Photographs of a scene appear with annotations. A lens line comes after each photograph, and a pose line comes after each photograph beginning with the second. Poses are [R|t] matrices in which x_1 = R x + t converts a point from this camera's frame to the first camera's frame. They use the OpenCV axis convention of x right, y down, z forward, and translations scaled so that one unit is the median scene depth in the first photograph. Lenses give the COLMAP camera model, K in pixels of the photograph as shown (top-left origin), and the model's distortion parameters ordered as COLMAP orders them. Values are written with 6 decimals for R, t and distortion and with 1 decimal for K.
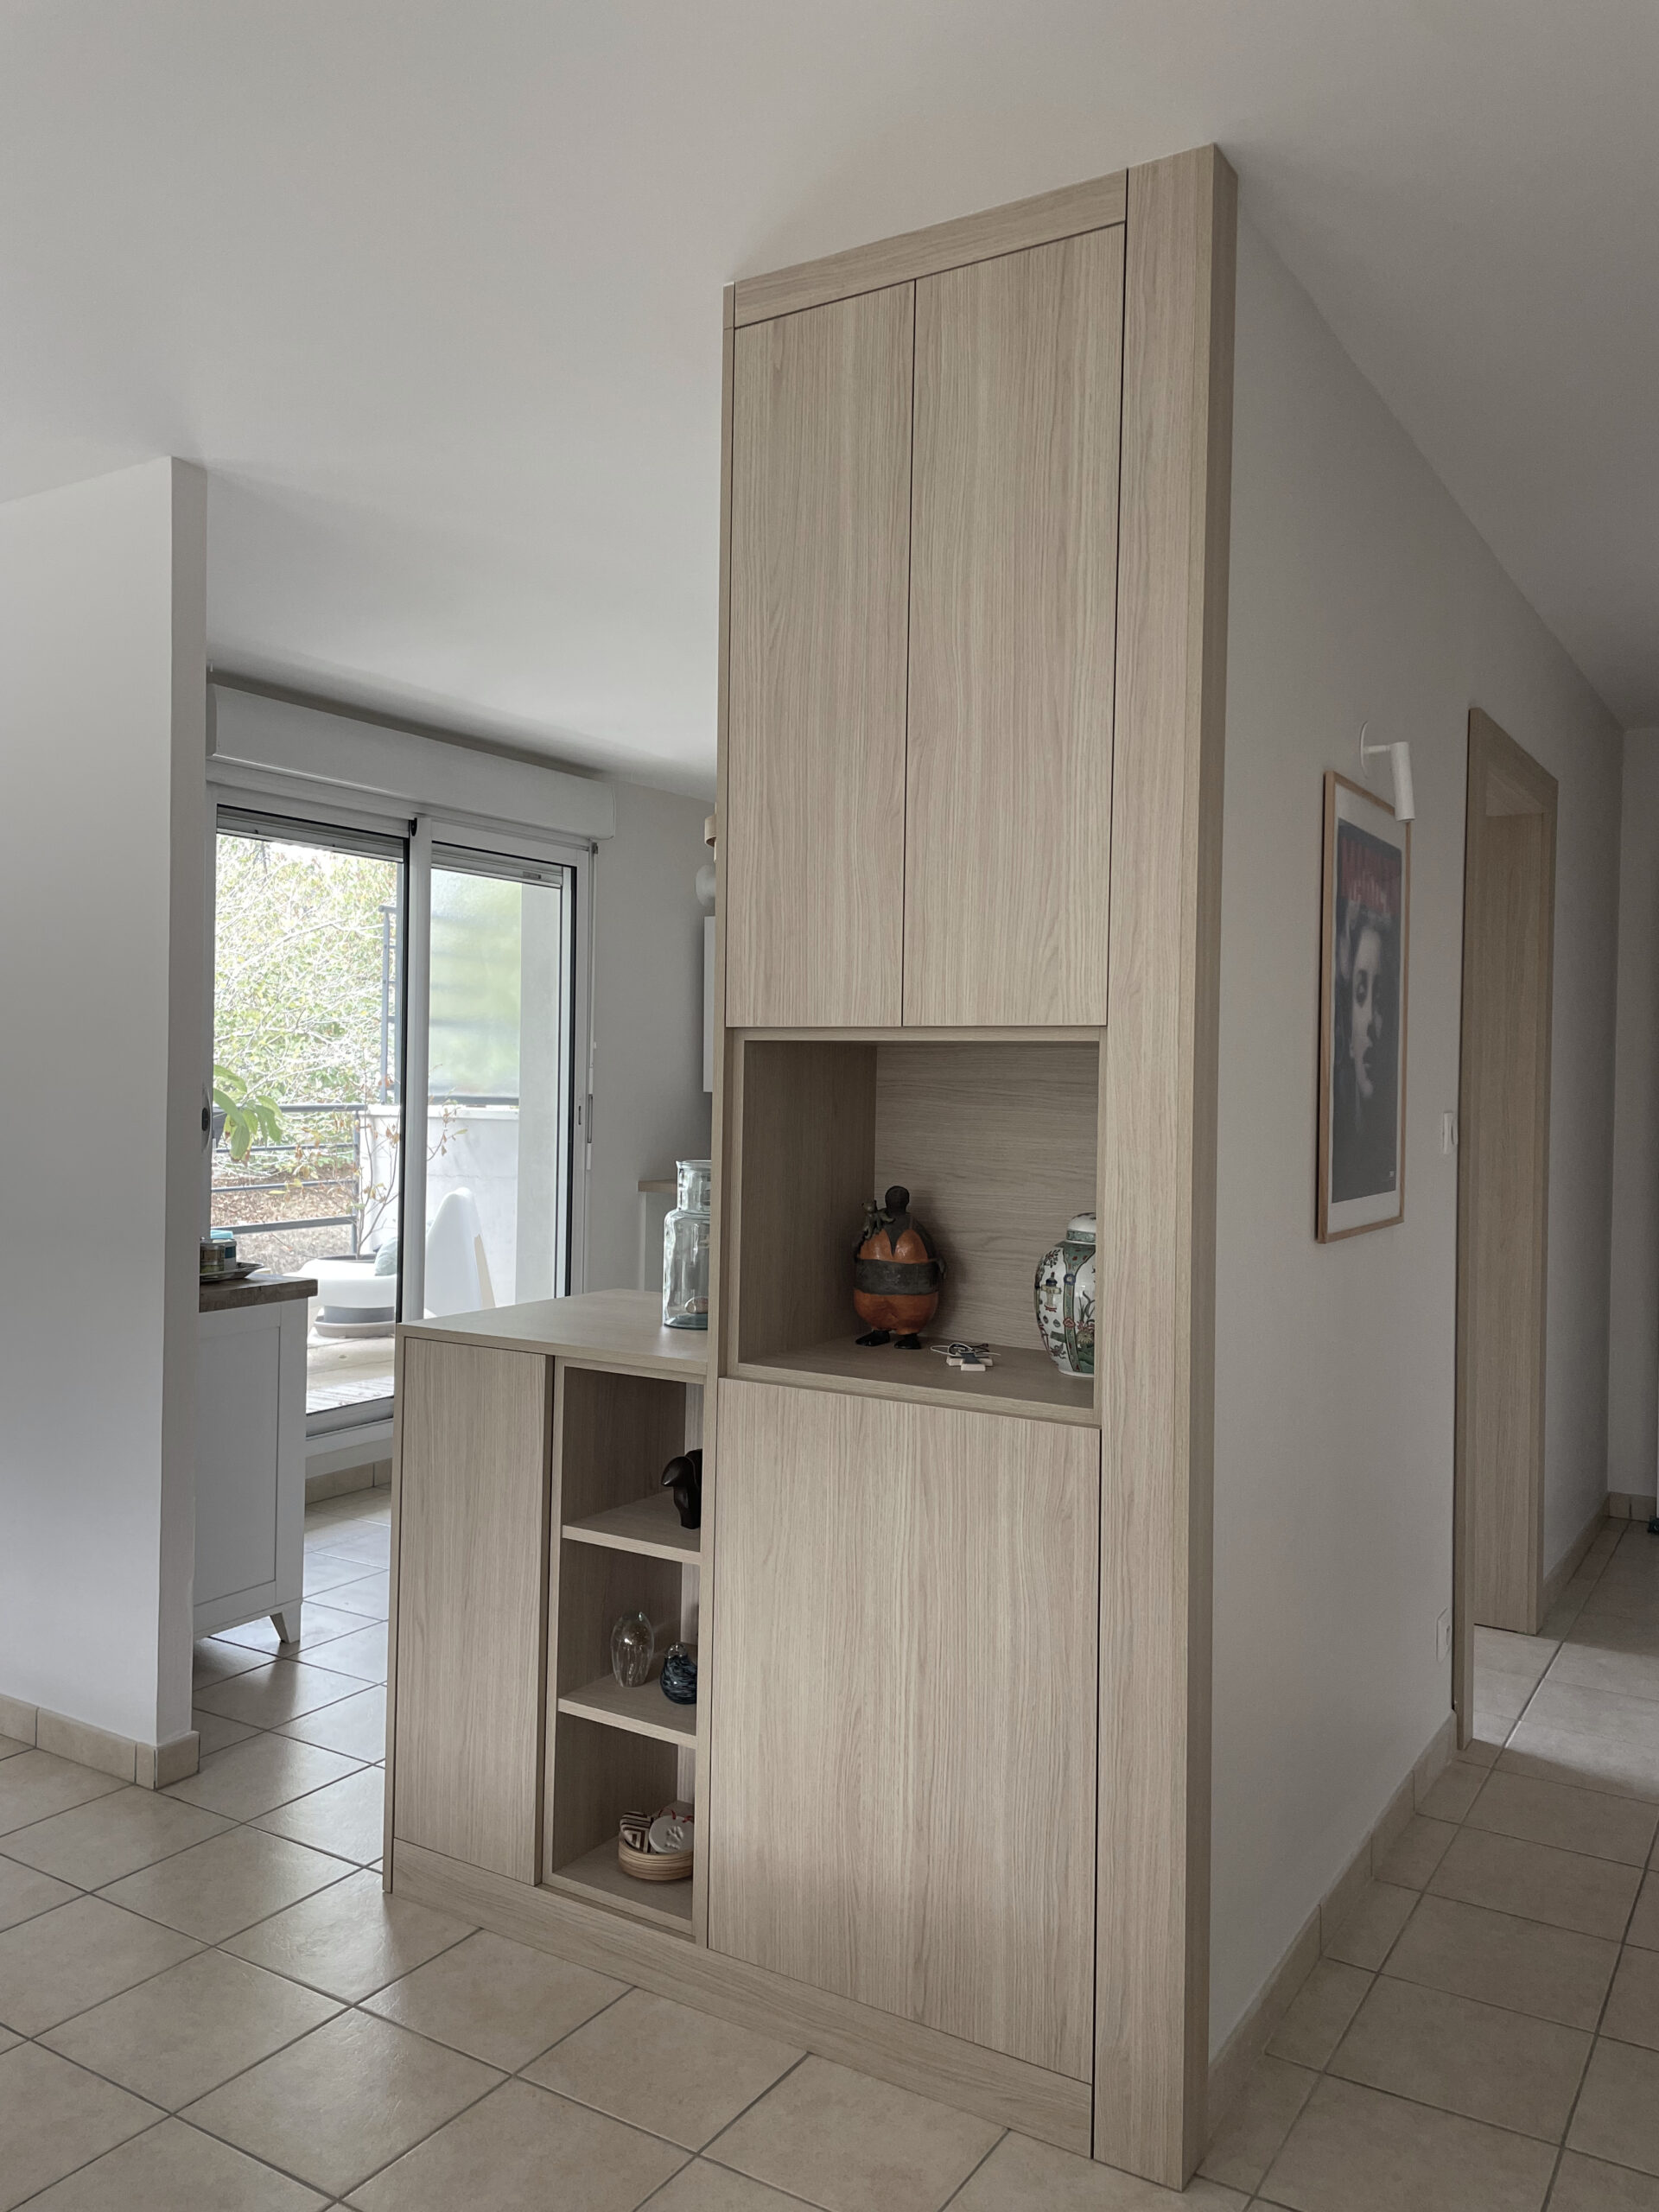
lens RADIAL K [[1700.5, 0, 829.5], [0, 1700.5, 1106.0], [0, 0, 1]] dist [0.108080, -0.142148]
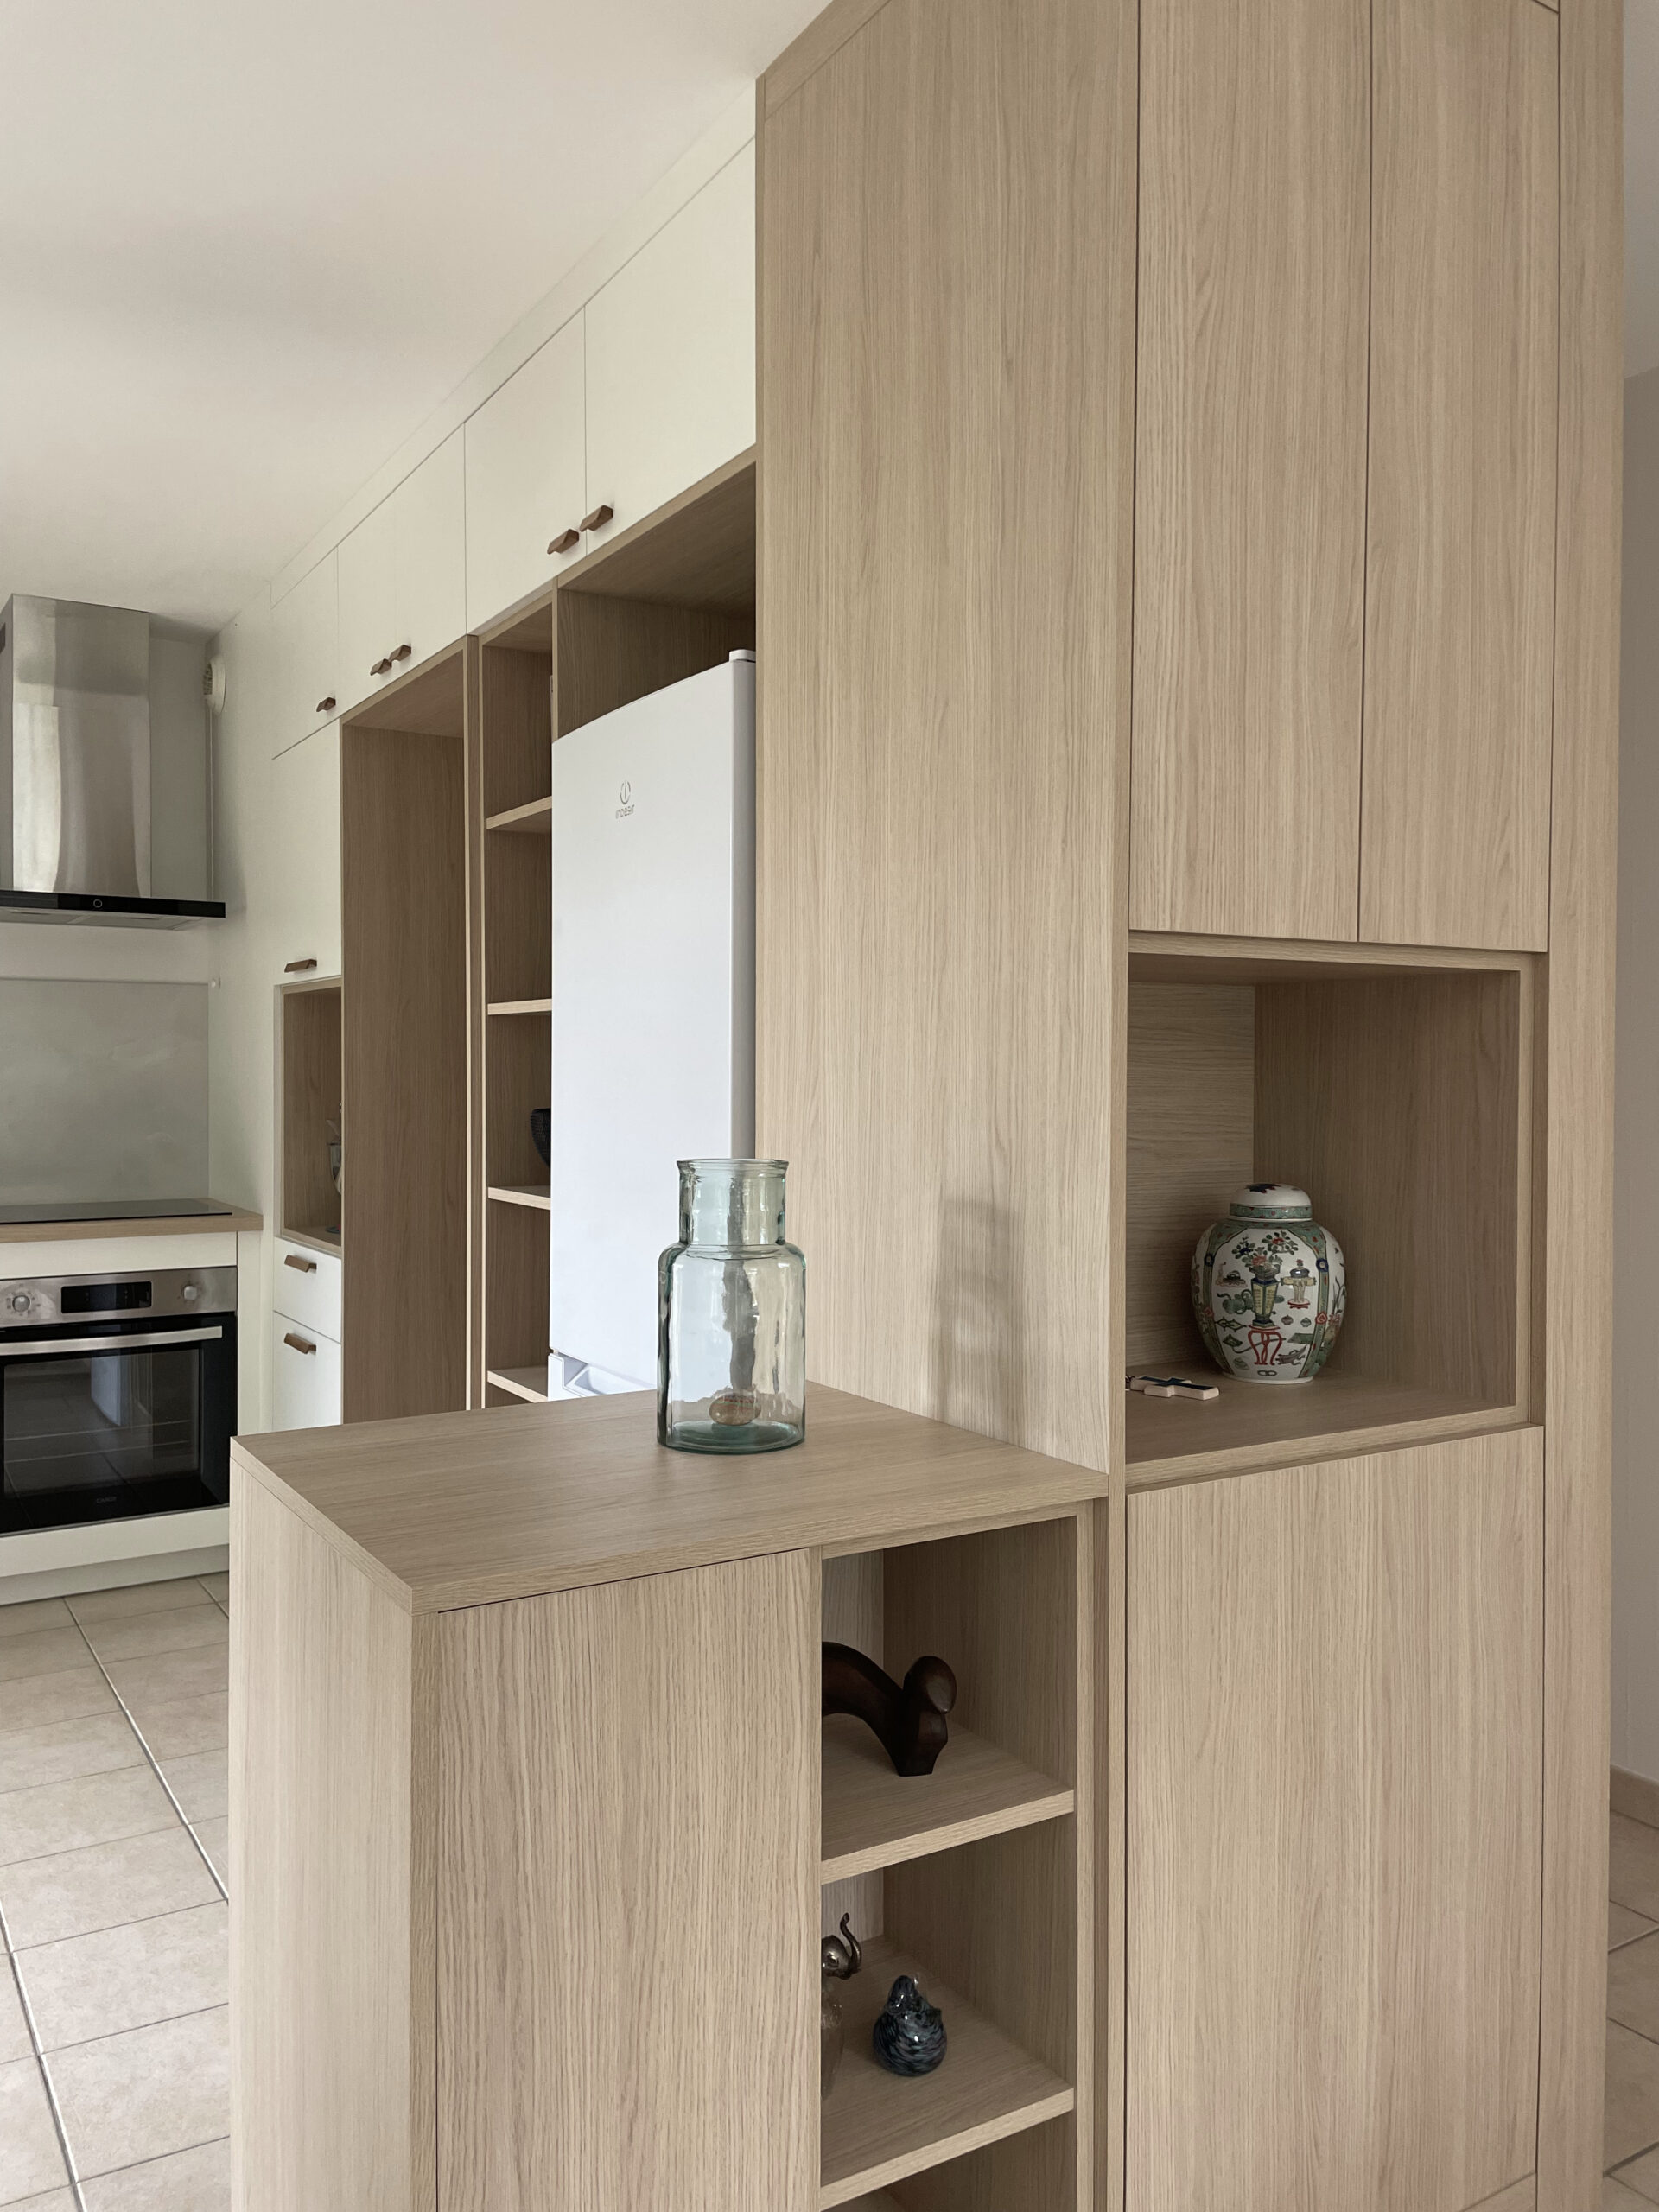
lens RADIAL K [[1700.5, 0, 829.5], [0, 1700.5, 1106.0], [0, 0, 1]] dist [0.108080, -0.142148]
pose [[0.977632, -0.006420, -0.210224, -0.026756], [0.012759, 0.999503, 0.028811, -0.000090], [0.209934, -0.030848, 0.977229, 0.253829]]
